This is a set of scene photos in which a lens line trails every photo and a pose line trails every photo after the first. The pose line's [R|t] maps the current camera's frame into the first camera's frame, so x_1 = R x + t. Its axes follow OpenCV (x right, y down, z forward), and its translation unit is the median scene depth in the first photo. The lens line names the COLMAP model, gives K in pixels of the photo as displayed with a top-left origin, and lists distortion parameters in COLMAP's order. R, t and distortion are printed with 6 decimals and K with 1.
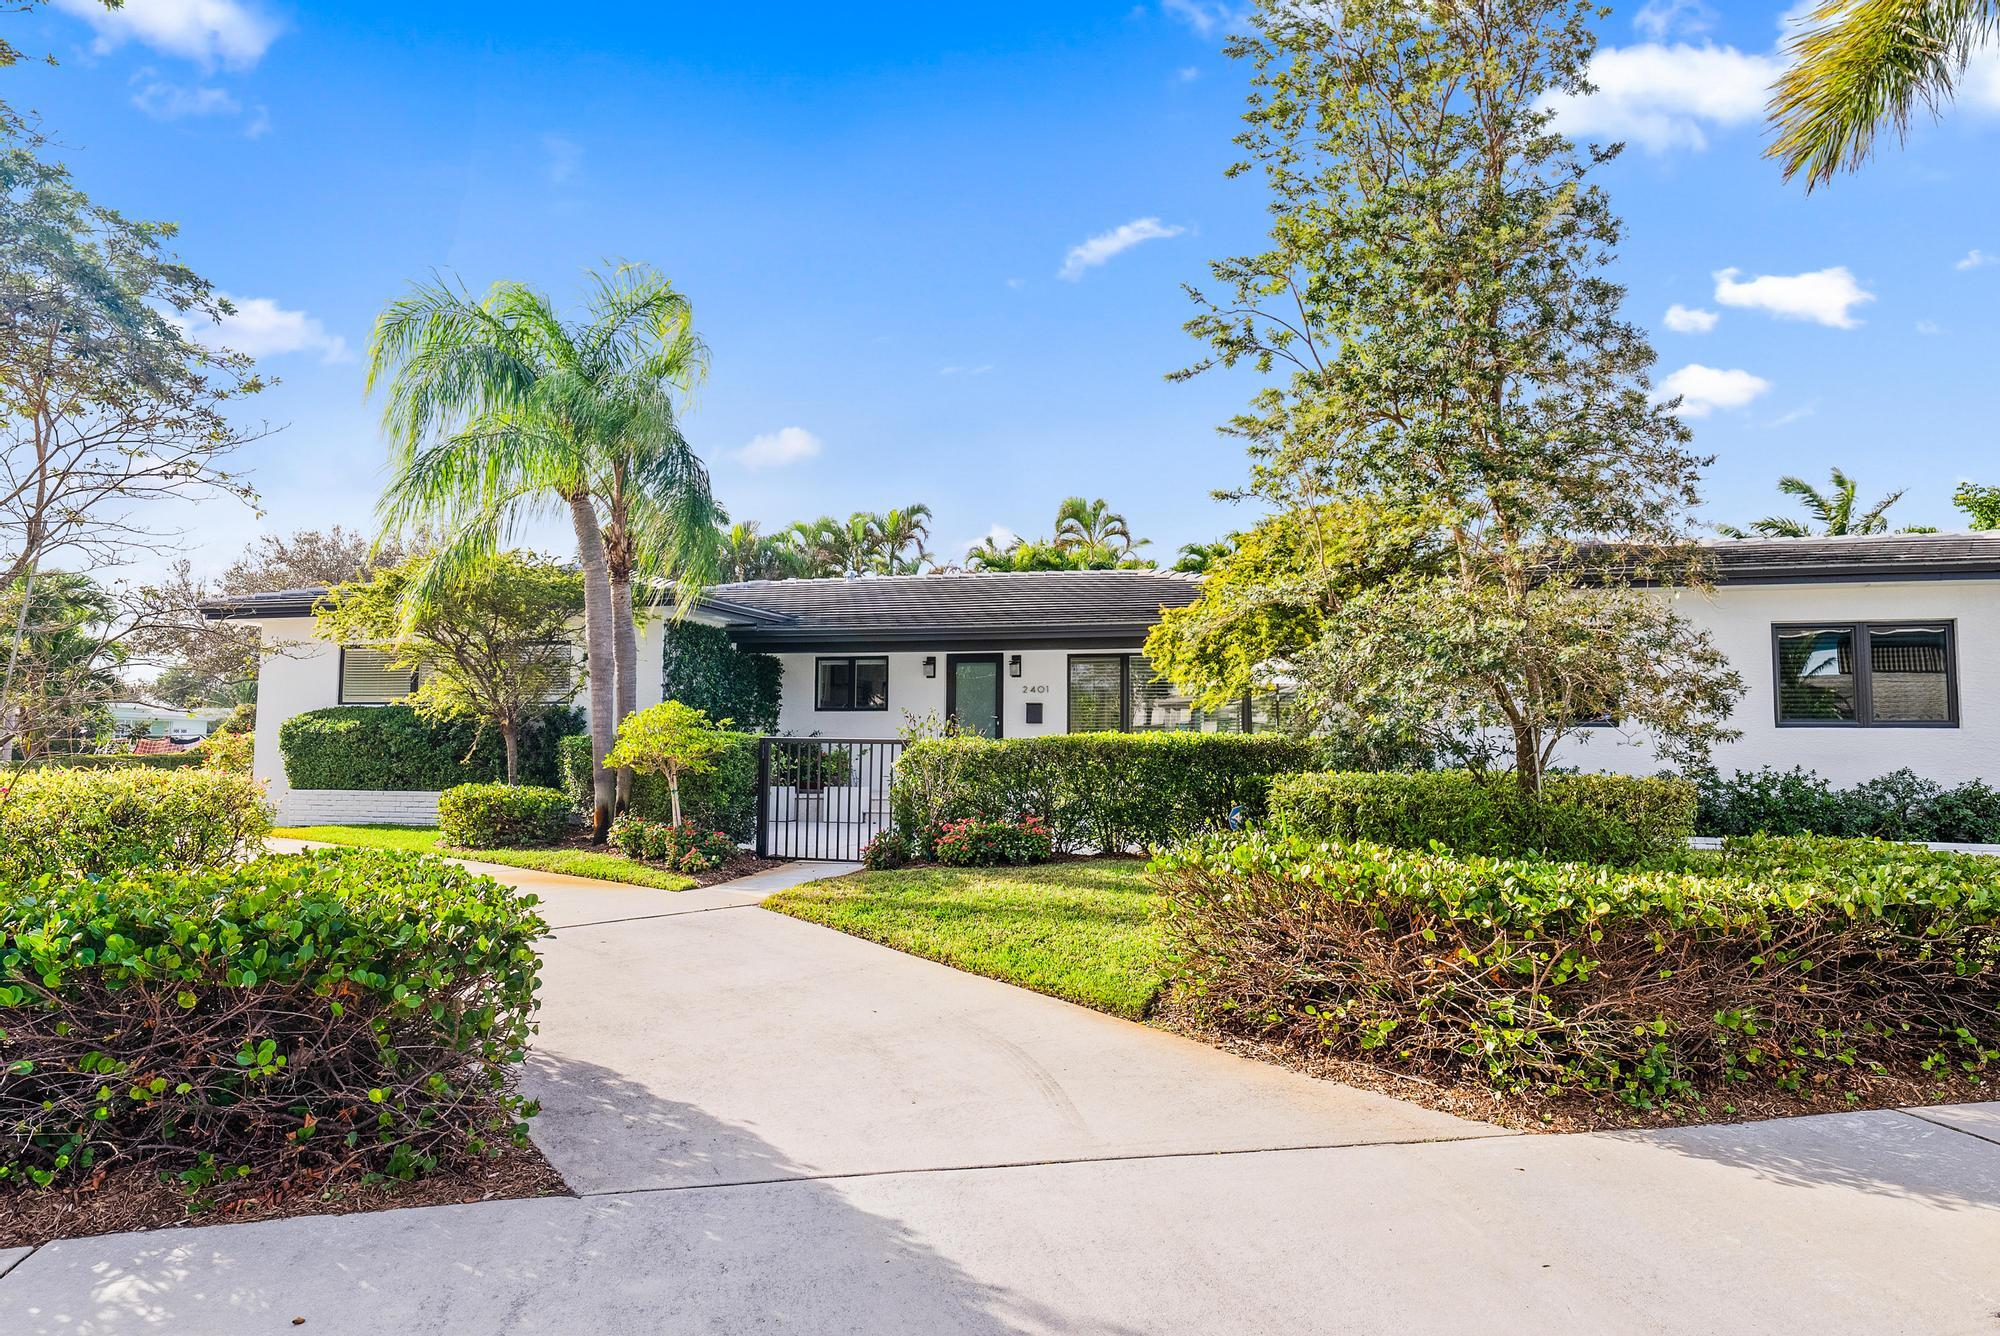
lens RADIAL K [[1200.7, 0, 992.8], [0, 1200.7, 663.2], [0, 0, 1]] dist [0.002399, 0.000623]
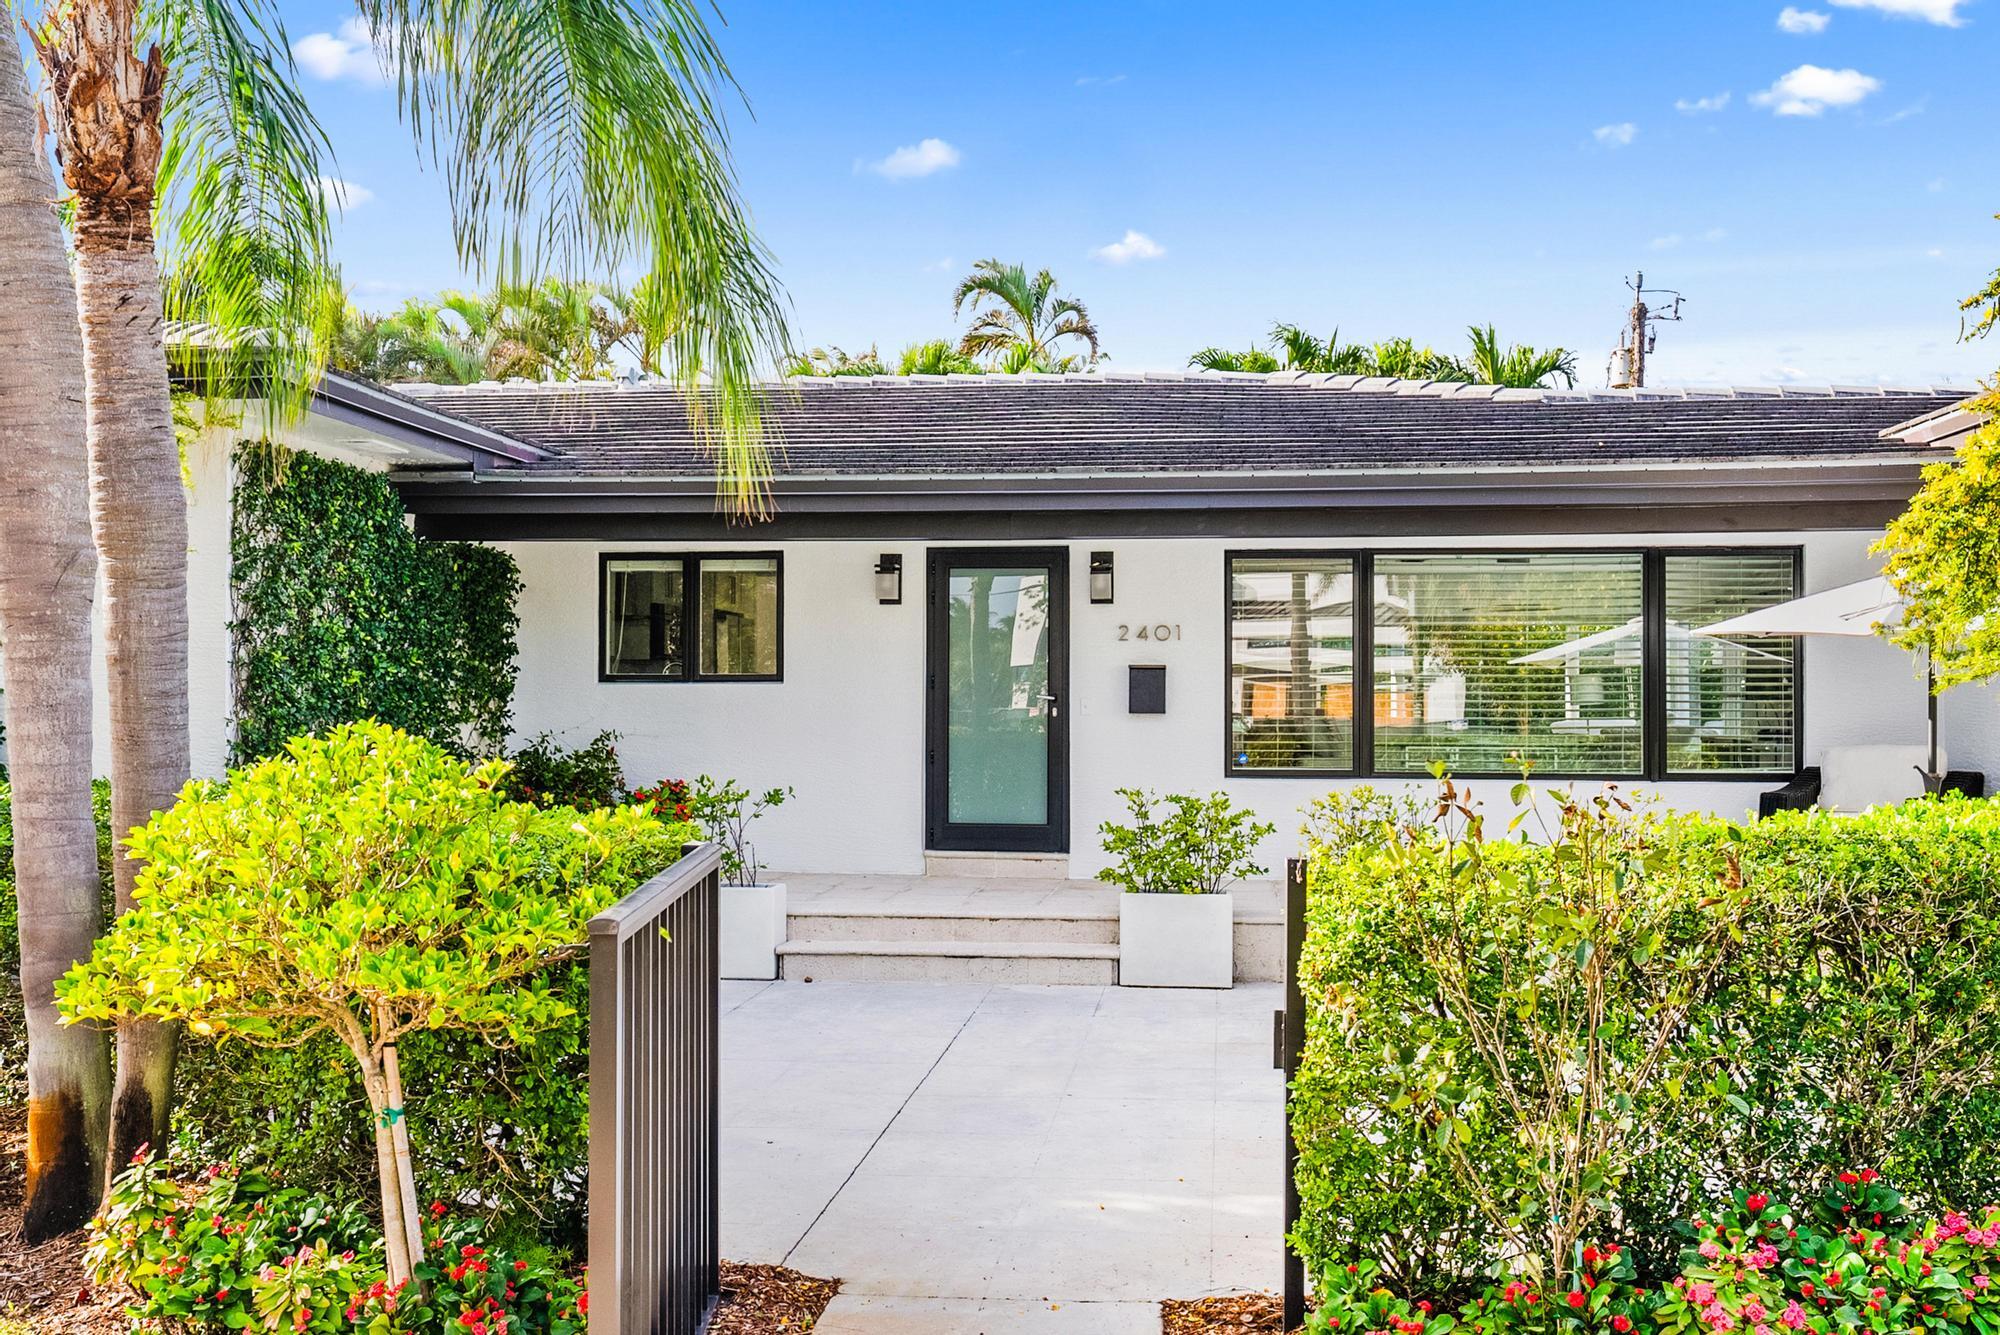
lens RADIAL K [[1806.1, 0, 1000.0], [0, 1806.1, 667.5], [0, 0, 1]] dist [-0.003406, 0.008554]
pose [[0.985833, -0.001966, 0.167716, -0.122978], [-0.007063, 0.998558, 0.053220, 0.000463], [-0.167579, -0.053651, 0.984398, 0.380934]]
